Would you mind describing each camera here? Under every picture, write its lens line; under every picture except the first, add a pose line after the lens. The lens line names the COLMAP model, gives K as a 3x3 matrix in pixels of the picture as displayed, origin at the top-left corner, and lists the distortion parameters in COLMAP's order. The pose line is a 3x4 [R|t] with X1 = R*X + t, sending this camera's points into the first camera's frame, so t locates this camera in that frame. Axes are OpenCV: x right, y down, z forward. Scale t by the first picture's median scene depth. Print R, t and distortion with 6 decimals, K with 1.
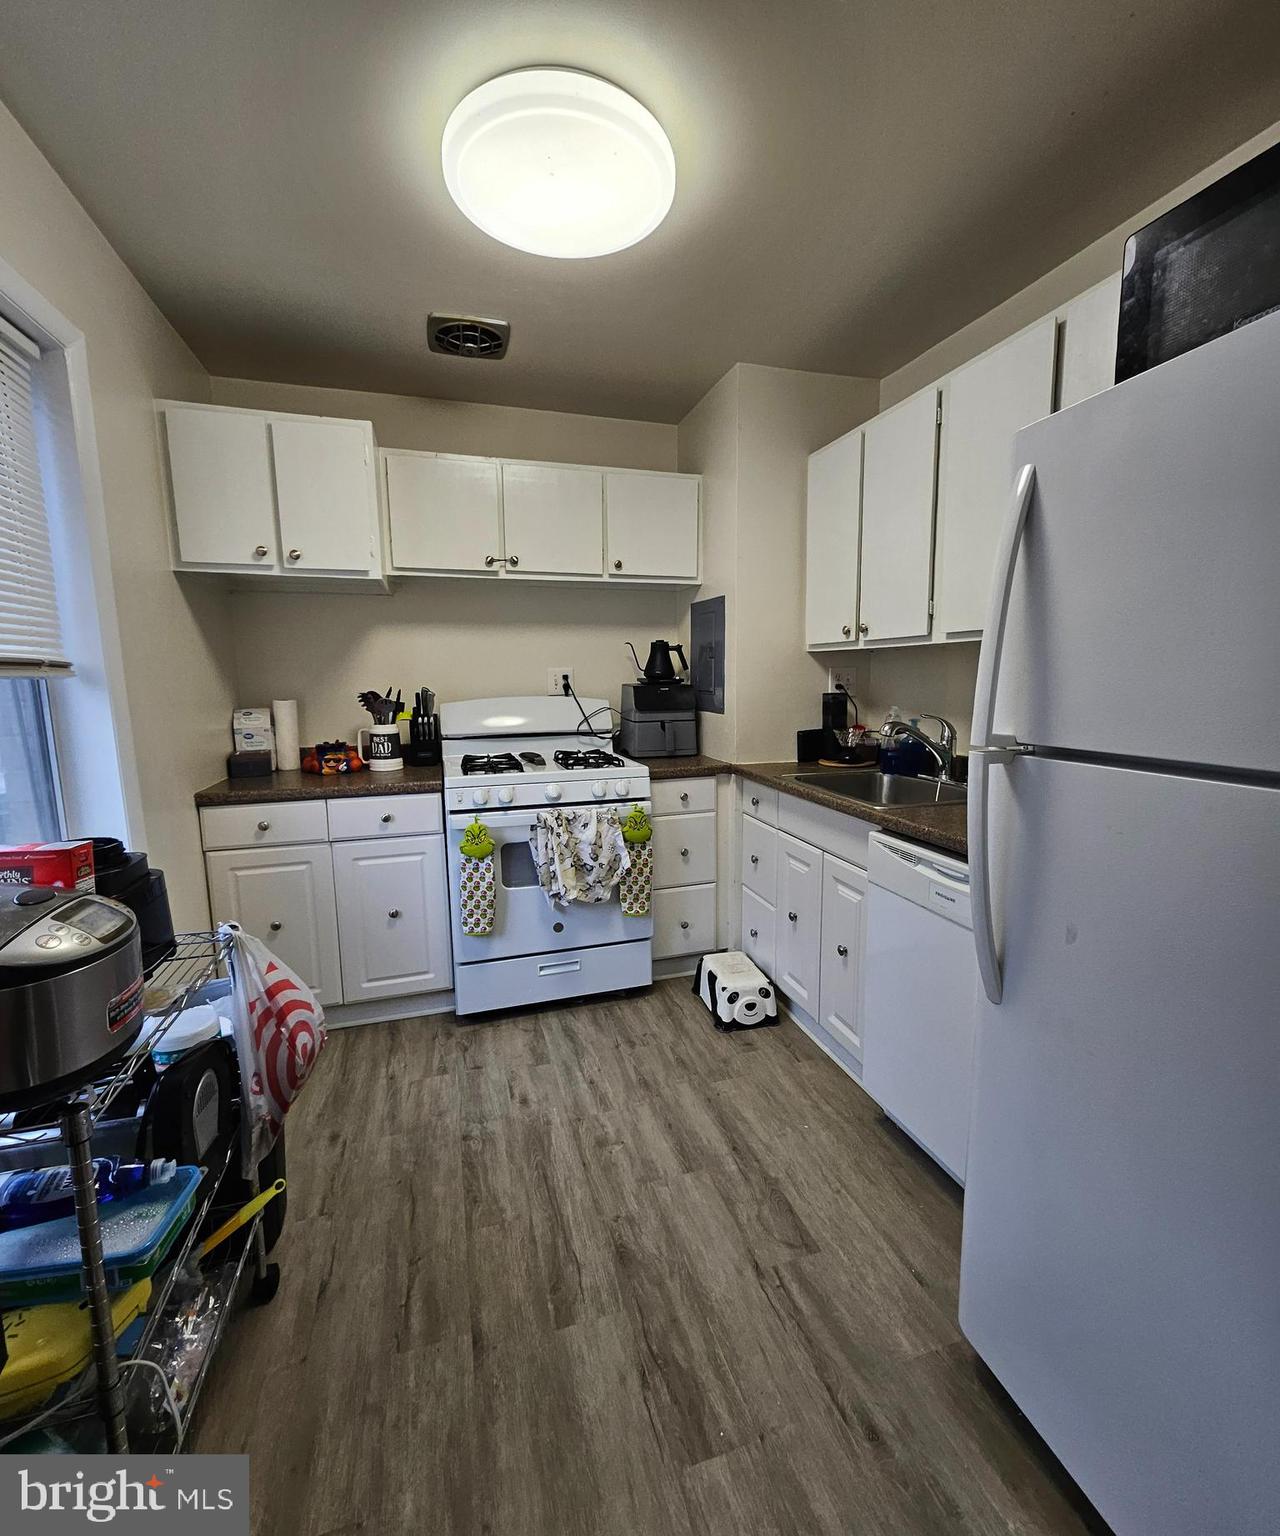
lens RADIAL K [[670.8, 0, 640.0], [0, 670.8, 768.0], [0, 0, 1]] dist [0.000538, -0.000977]
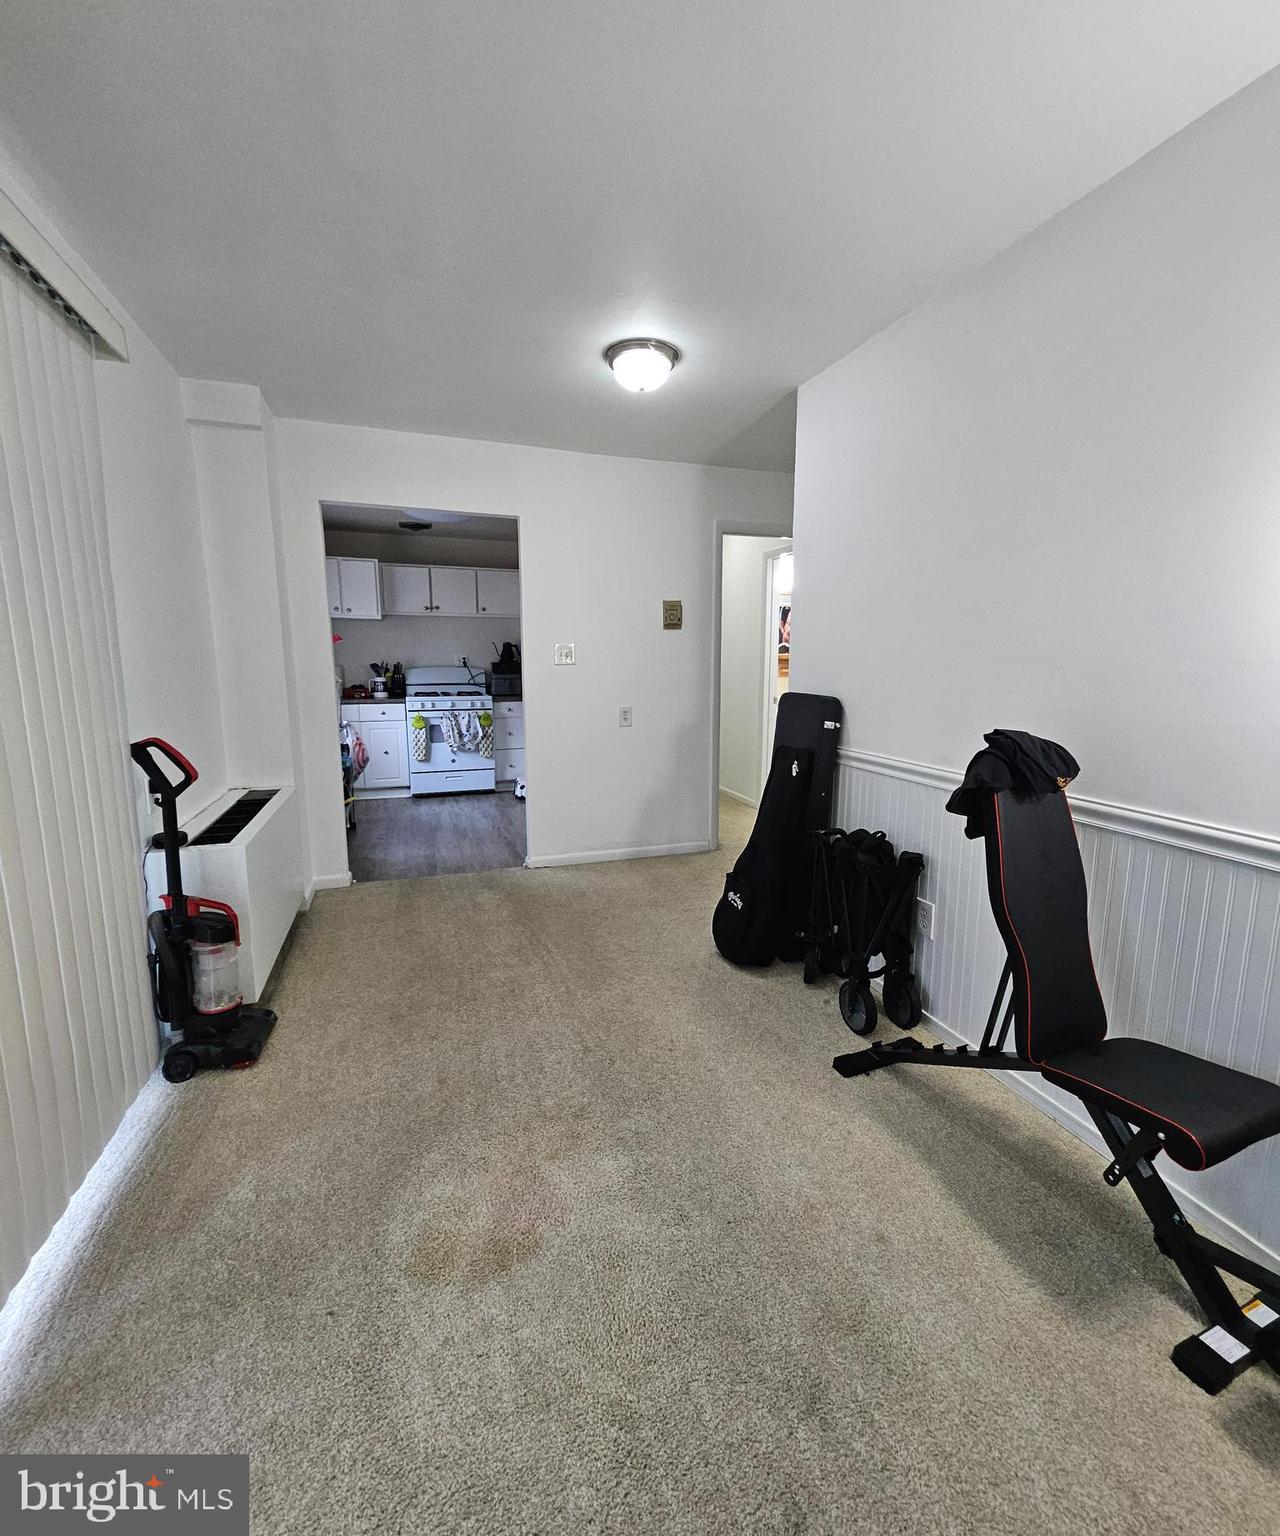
lens RADIAL K [[670.8, 0, 640.0], [0, 670.8, 768.0], [0, 0, 1]] dist [0.000538, -0.000977]
pose [[0.999324, 0.008420, 0.035798, 0.456808], [-0.009183, 0.999733, 0.021203, 0.200271], [-0.035609, -0.021517, 0.999134, -1.421066]]
